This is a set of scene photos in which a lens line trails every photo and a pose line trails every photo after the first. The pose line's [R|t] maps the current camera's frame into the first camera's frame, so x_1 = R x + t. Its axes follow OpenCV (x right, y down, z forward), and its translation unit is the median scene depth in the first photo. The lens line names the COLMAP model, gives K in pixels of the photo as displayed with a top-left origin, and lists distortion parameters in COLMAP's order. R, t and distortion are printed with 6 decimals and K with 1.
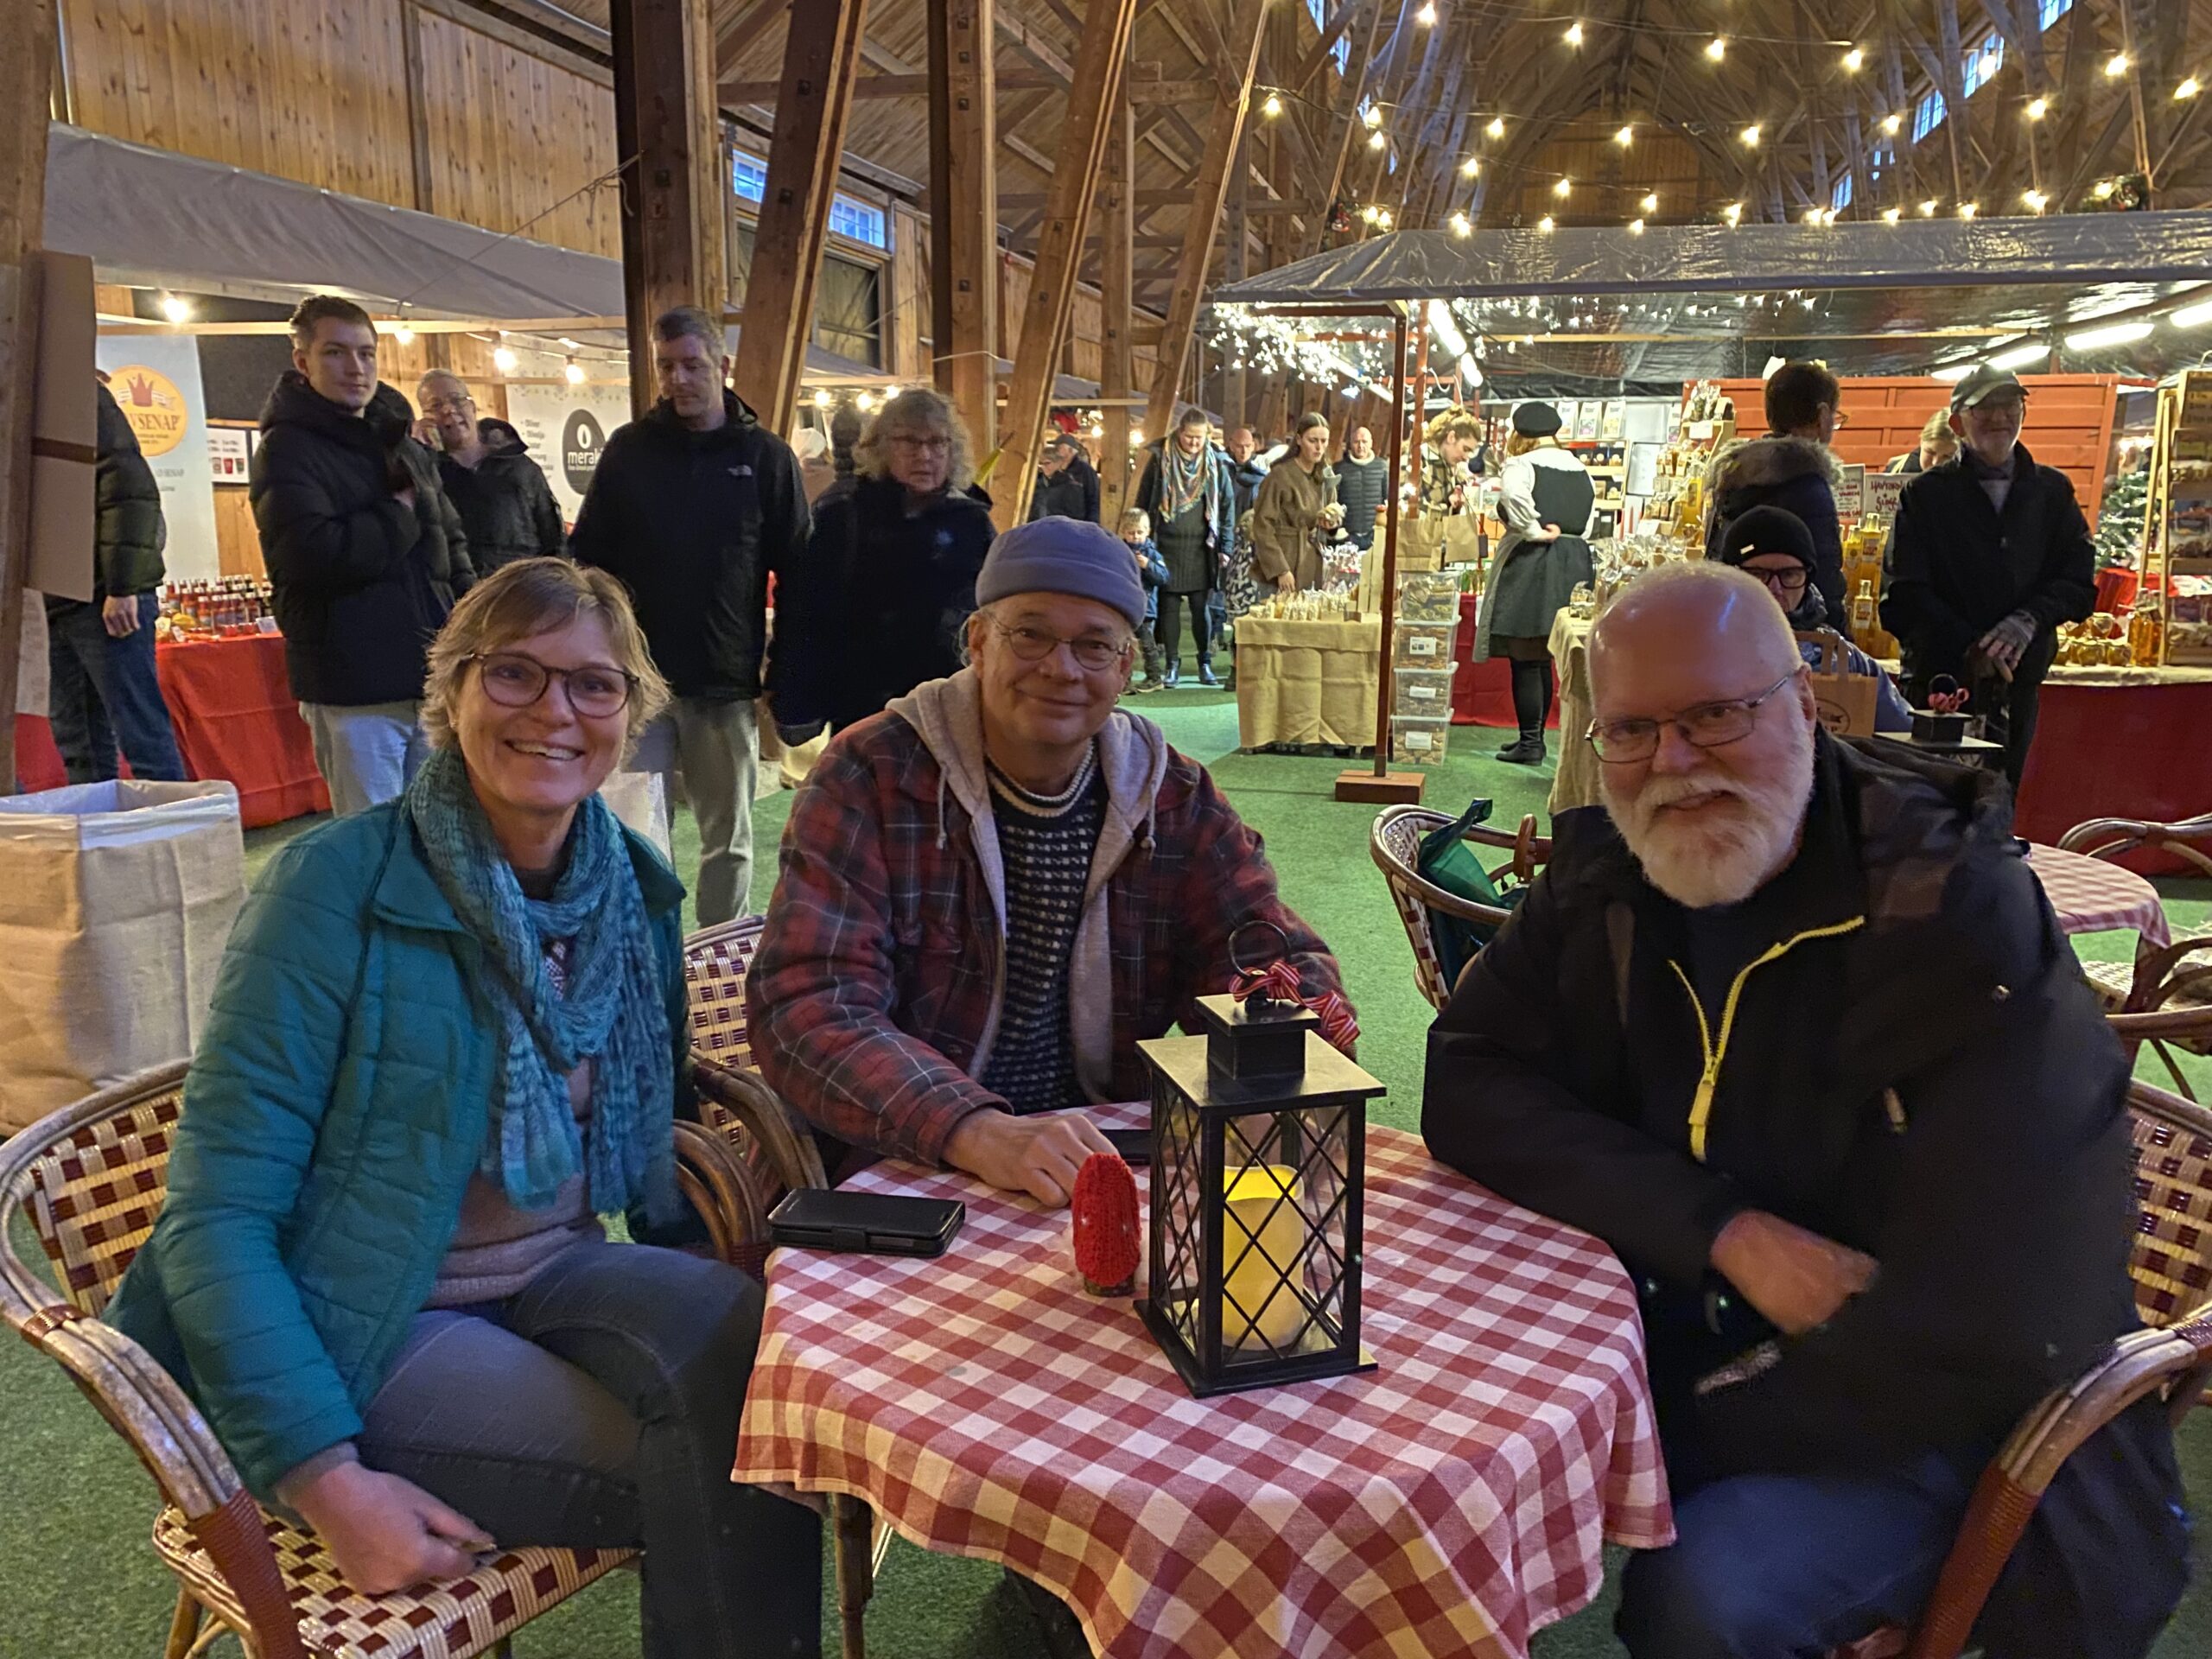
lens RADIAL K [[1691.1, 0, 1106.0], [0, 1691.1, 829.5], [0, 0, 1]] dist [0.000021, -0.000652]
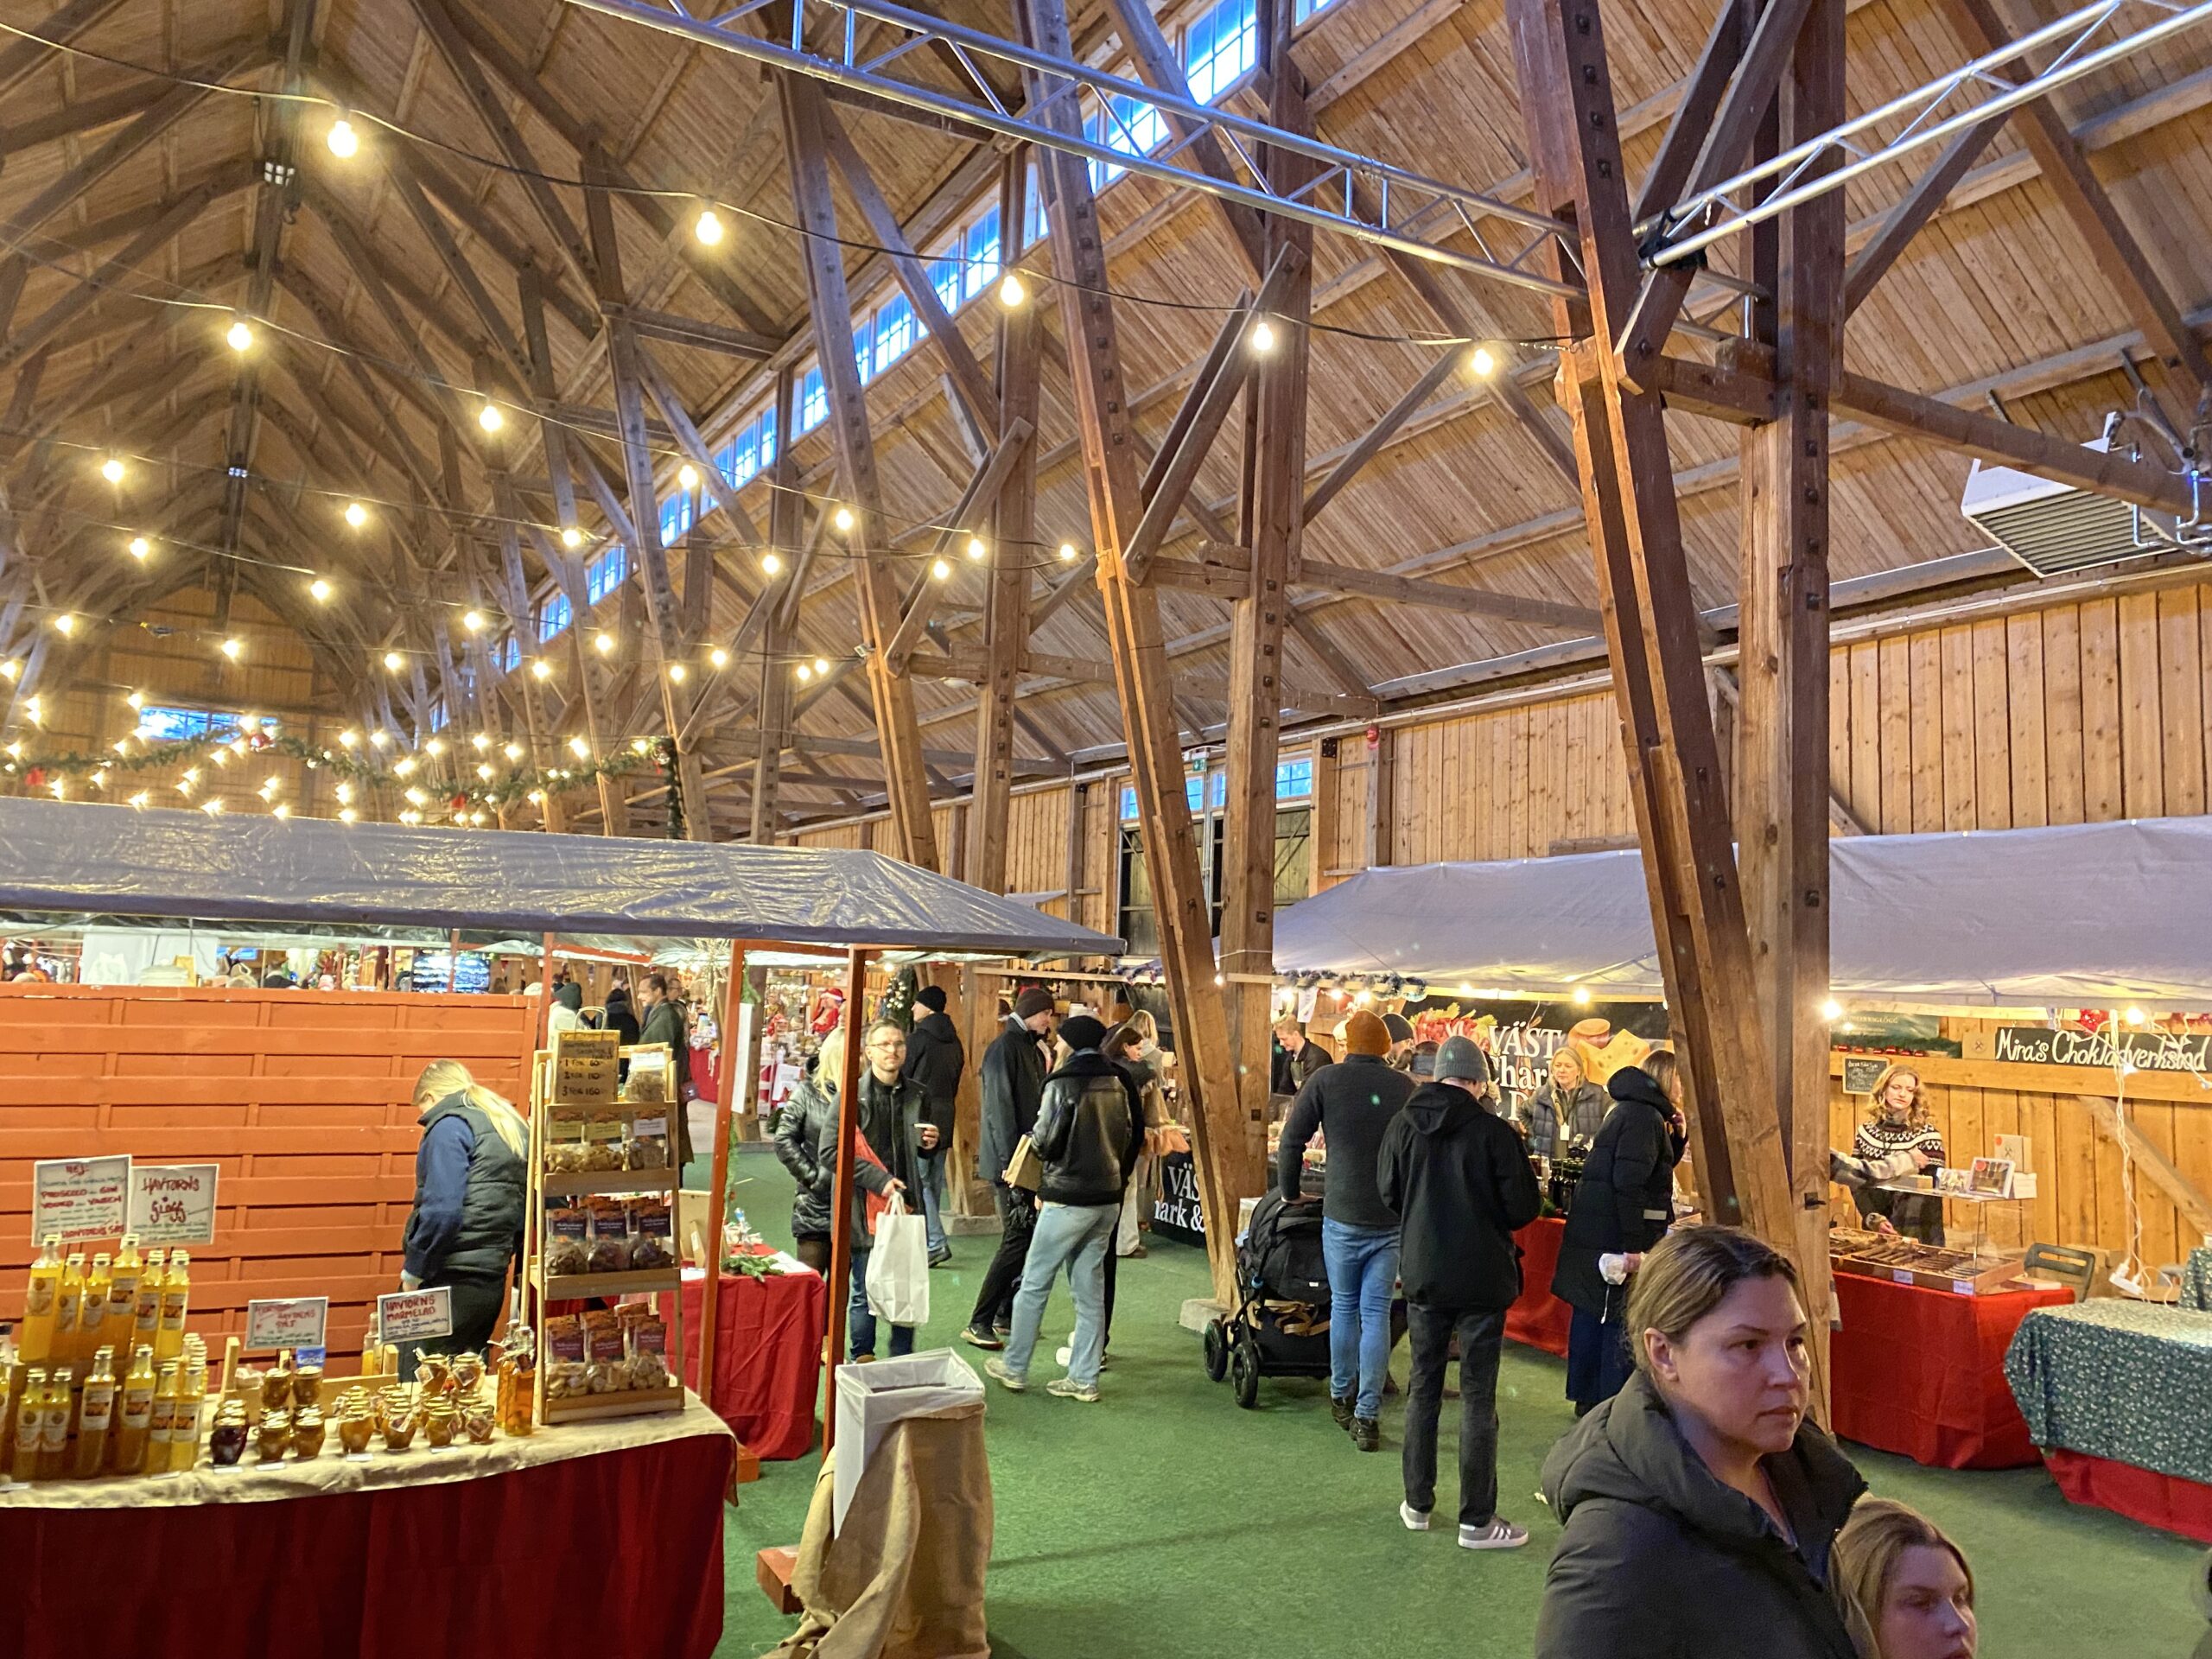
lens RADIAL K [[1691.1, 0, 1106.0], [0, 1691.1, 829.5], [0, 0, 1]] dist [0.000021, -0.000652]
pose [[0.723623, 0.083930, 0.685074, 0.259778], [0.112428, 0.964988, -0.236978, -0.139082], [-0.680977, 0.248505, 0.688851, 0.239922]]
